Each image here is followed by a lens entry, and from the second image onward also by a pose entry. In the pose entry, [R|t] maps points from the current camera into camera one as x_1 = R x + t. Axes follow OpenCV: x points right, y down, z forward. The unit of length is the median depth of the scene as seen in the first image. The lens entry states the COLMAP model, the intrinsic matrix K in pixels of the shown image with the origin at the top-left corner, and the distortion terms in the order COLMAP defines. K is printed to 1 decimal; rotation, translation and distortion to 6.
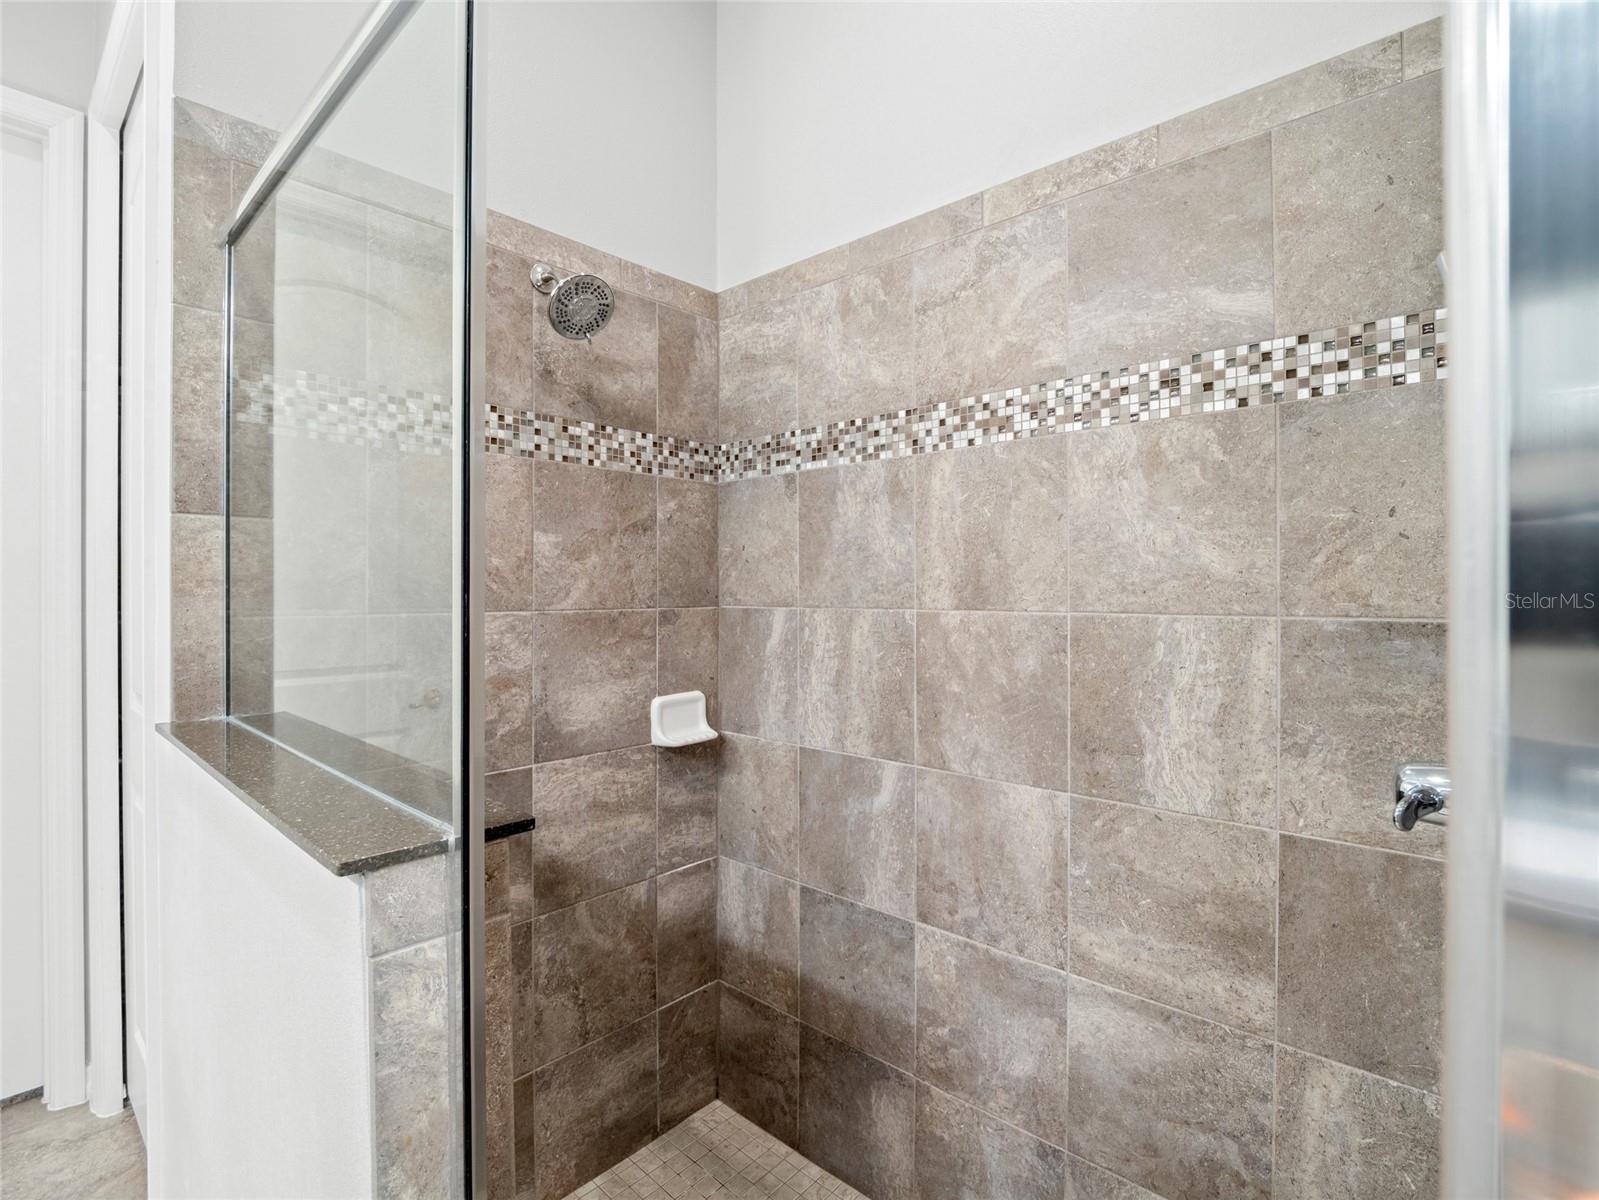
lens RADIAL K [[771.0, 0, 787.1], [0, 771.0, 592.2], [0, 0, 1]] dist [-0.016747, -0.000543]
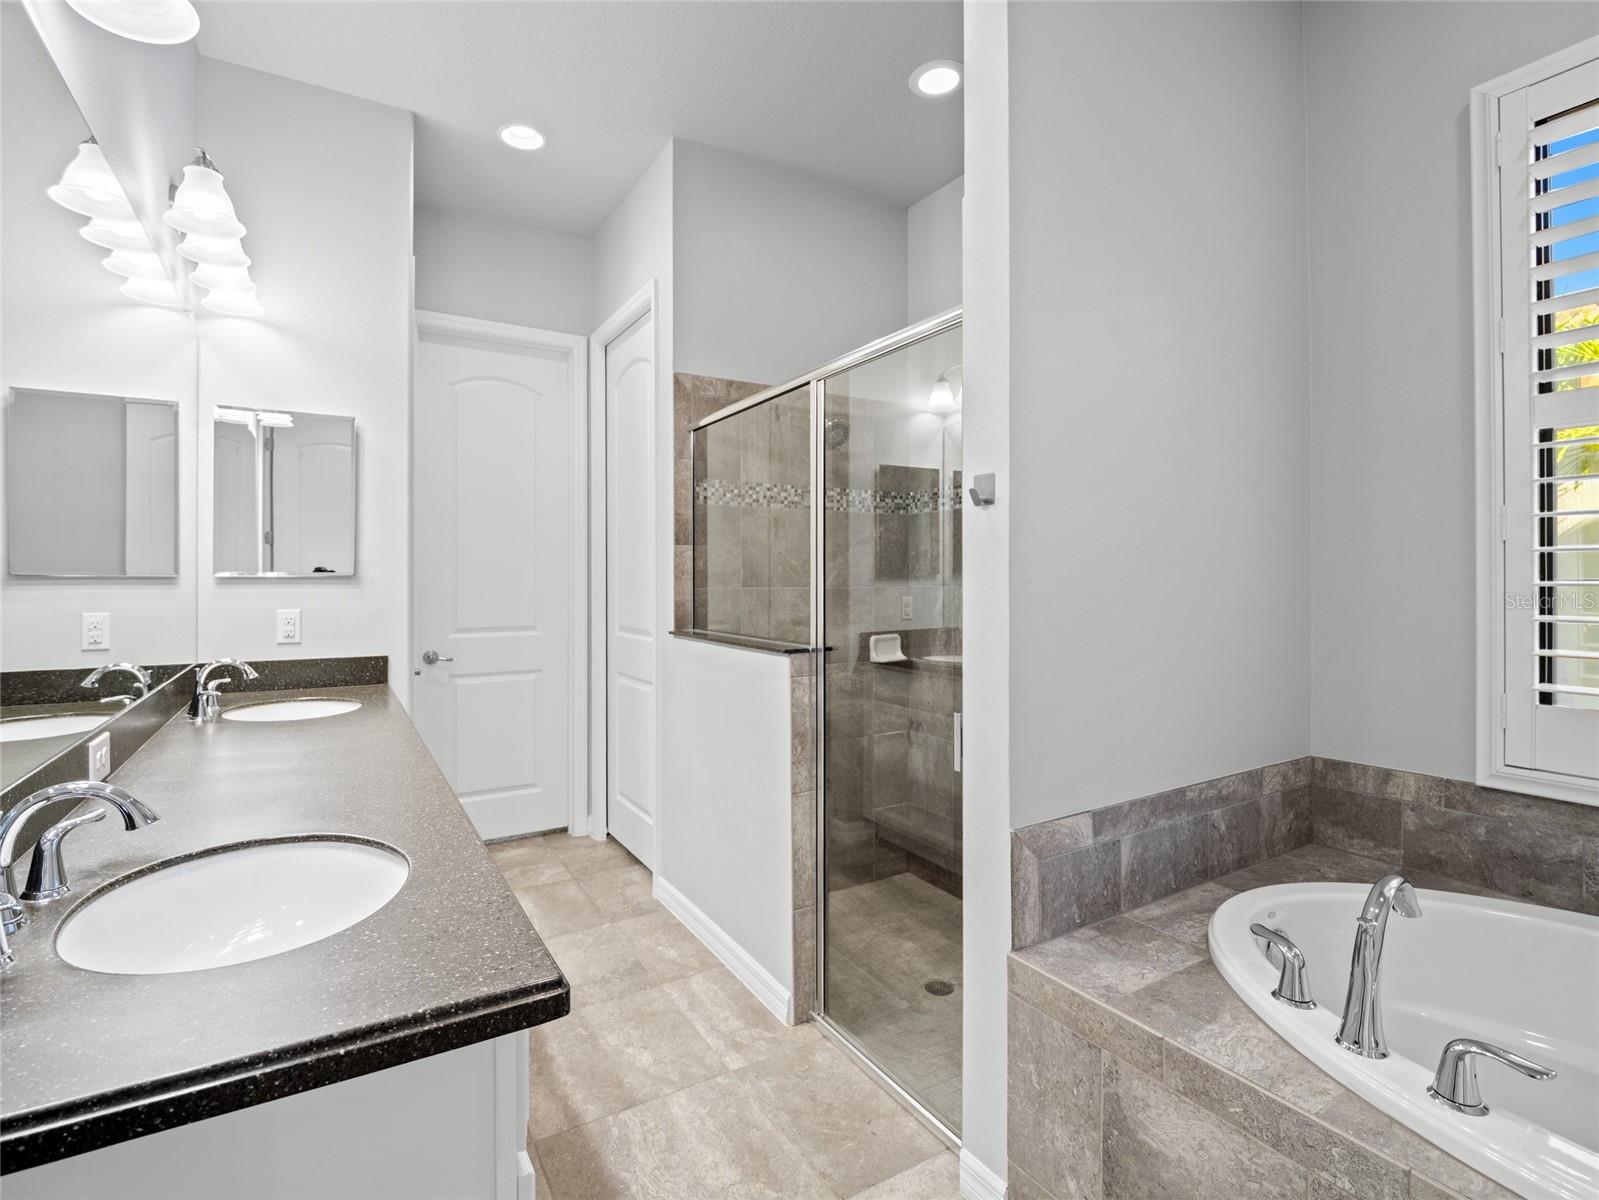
lens RADIAL K [[771.0, 0, 800.9], [0, 771.0, 584.2], [0, 0, 1]] dist [-0.016747, -0.000543]
pose [[0.964465, -0.001399, -0.264206, 0.147306], [0.002416, 0.999991, 0.003525, 0.009230], [0.264198, -0.004038, 0.964460, -0.801984]]
